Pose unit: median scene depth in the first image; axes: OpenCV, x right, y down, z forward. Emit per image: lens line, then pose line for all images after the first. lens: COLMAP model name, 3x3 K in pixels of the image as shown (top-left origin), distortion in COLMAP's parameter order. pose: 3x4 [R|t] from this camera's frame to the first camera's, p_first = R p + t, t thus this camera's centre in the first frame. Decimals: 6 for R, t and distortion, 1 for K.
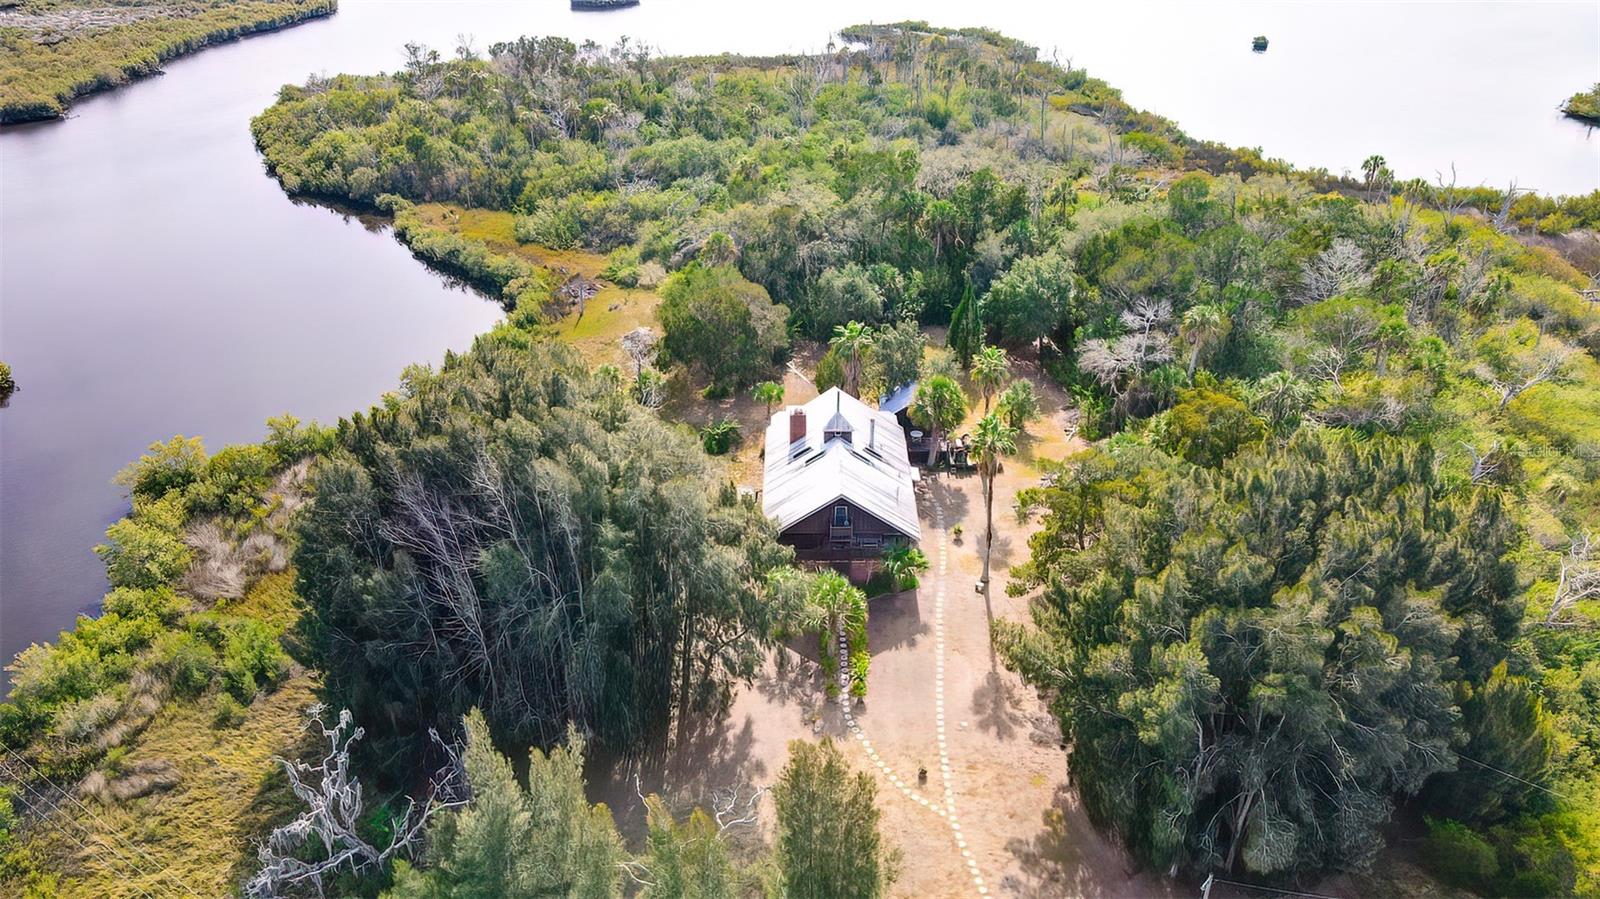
lens RADIAL K [[1125.9, 0, 802.2], [0, 1125.9, 427.3], [0, 0, 1]] dist [0.003750, 0.004105]
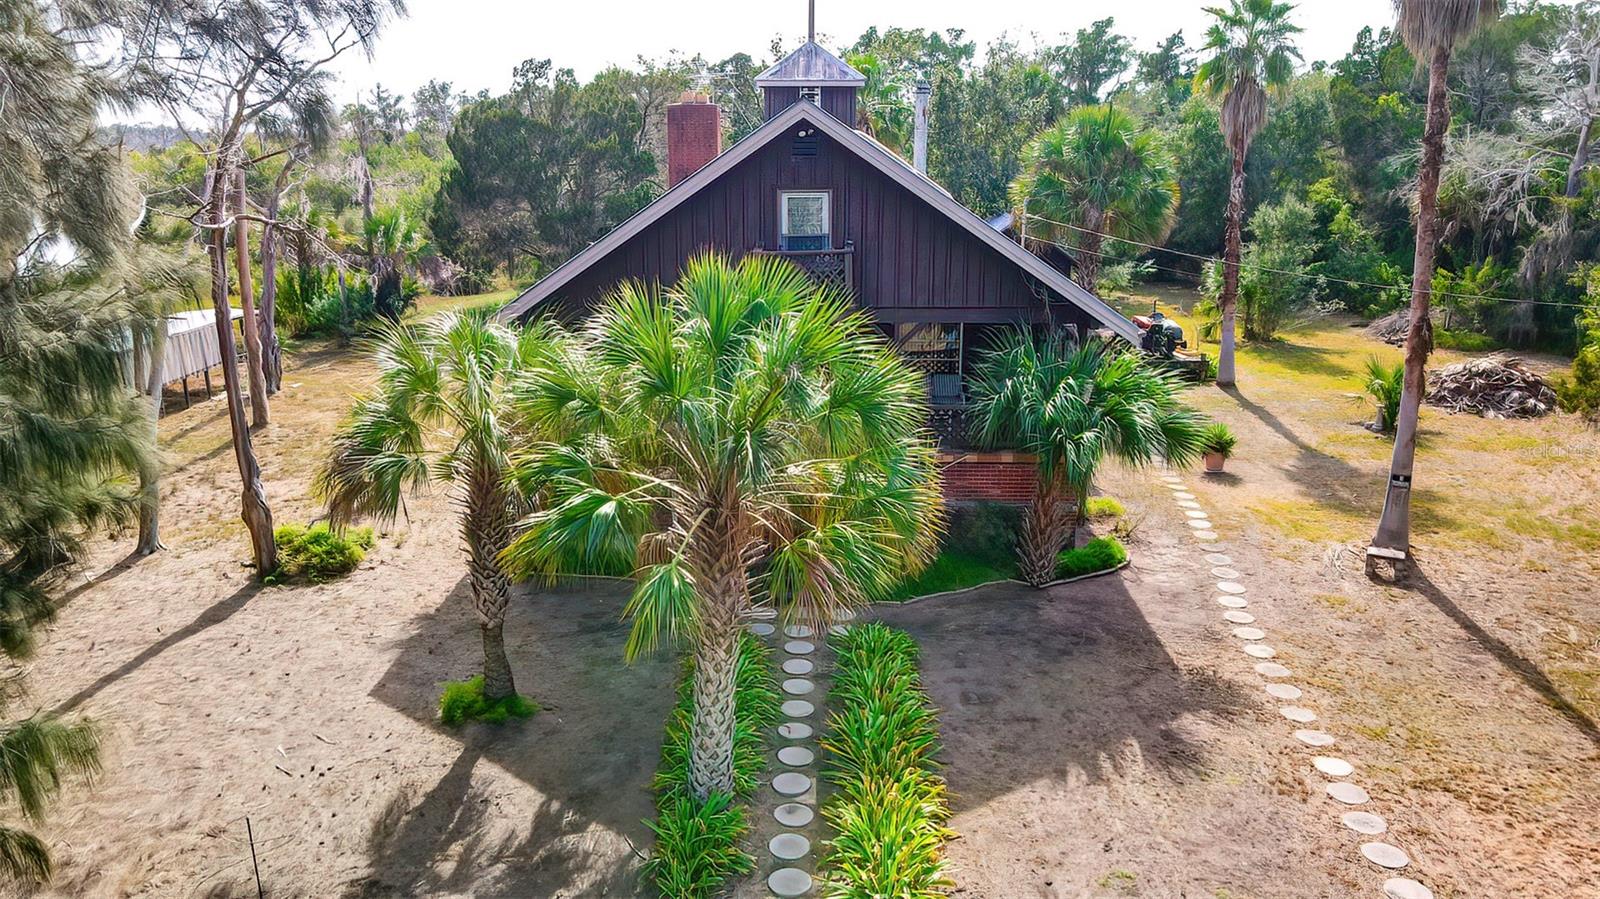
lens RADIAL K [[1156.3, 0, 794.2], [0, 1156.3, 457.5], [0, 0, 1]] dist [0.019353, 0.006931]
pose [[0.999574, 0.009632, -0.027549, 0.038190], [-0.015324, 0.976595, -0.214541, 0.175663], [0.024838, 0.214871, 0.976326, 0.755830]]
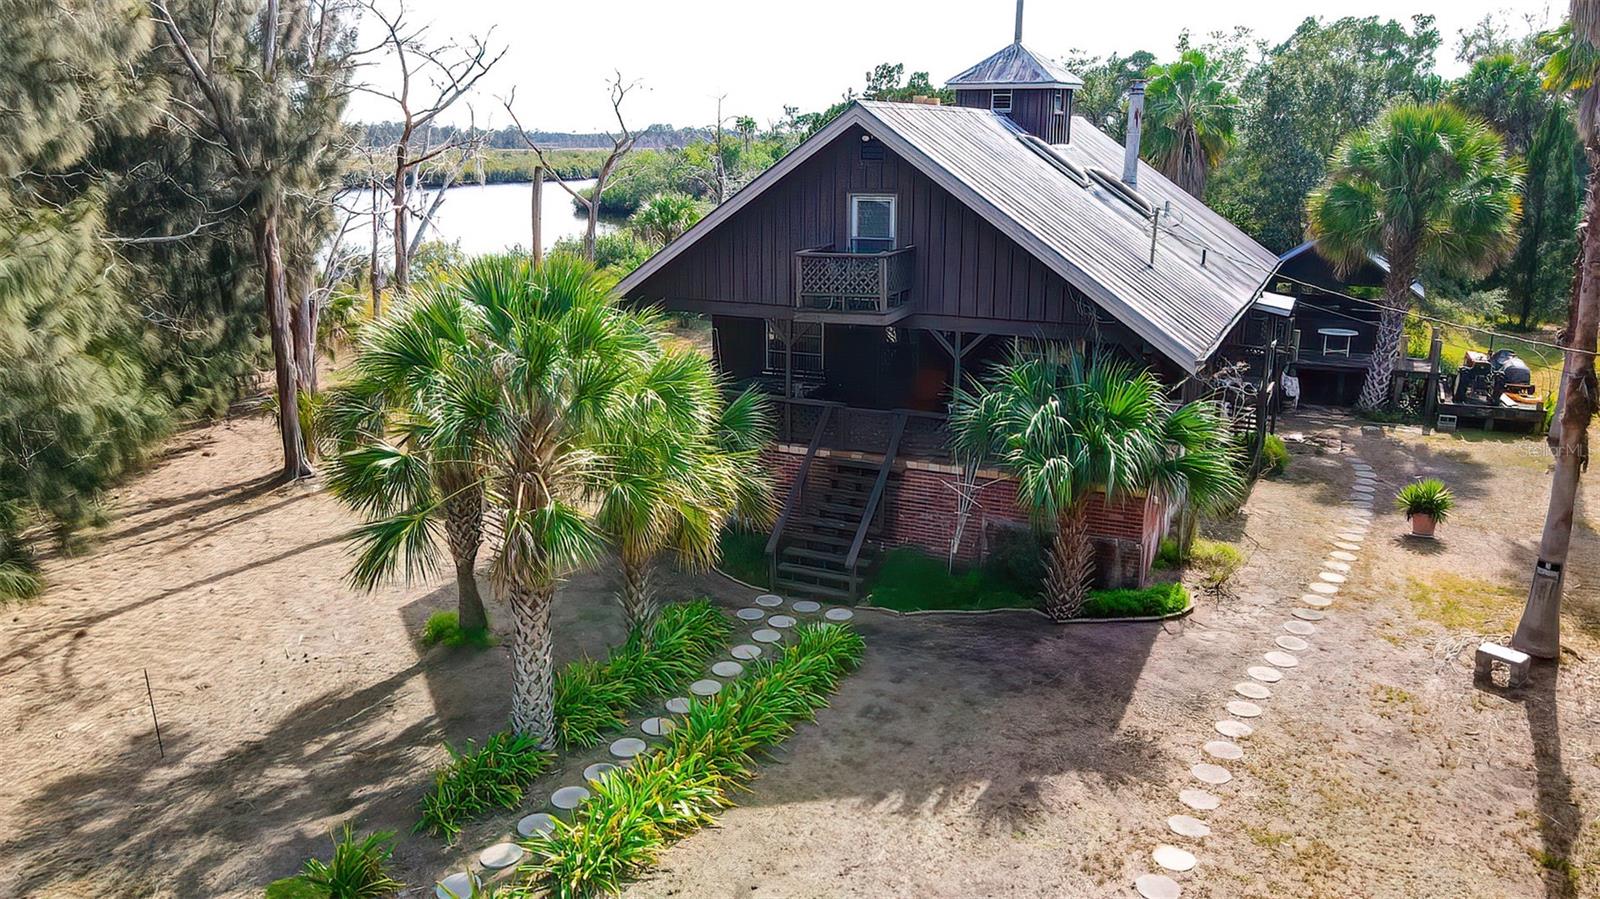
lens RADIAL K [[1162.2, 0, 800.0], [0, 1162.2, 449.5], [0, 0, 1]] dist [0.015048, 0.006630]
pose [[0.902554, 0.117387, -0.414267, 0.128177], [-0.206367, 0.962348, -0.176916, 0.167638], [0.377901, 0.245168, 0.892795, 0.768388]]
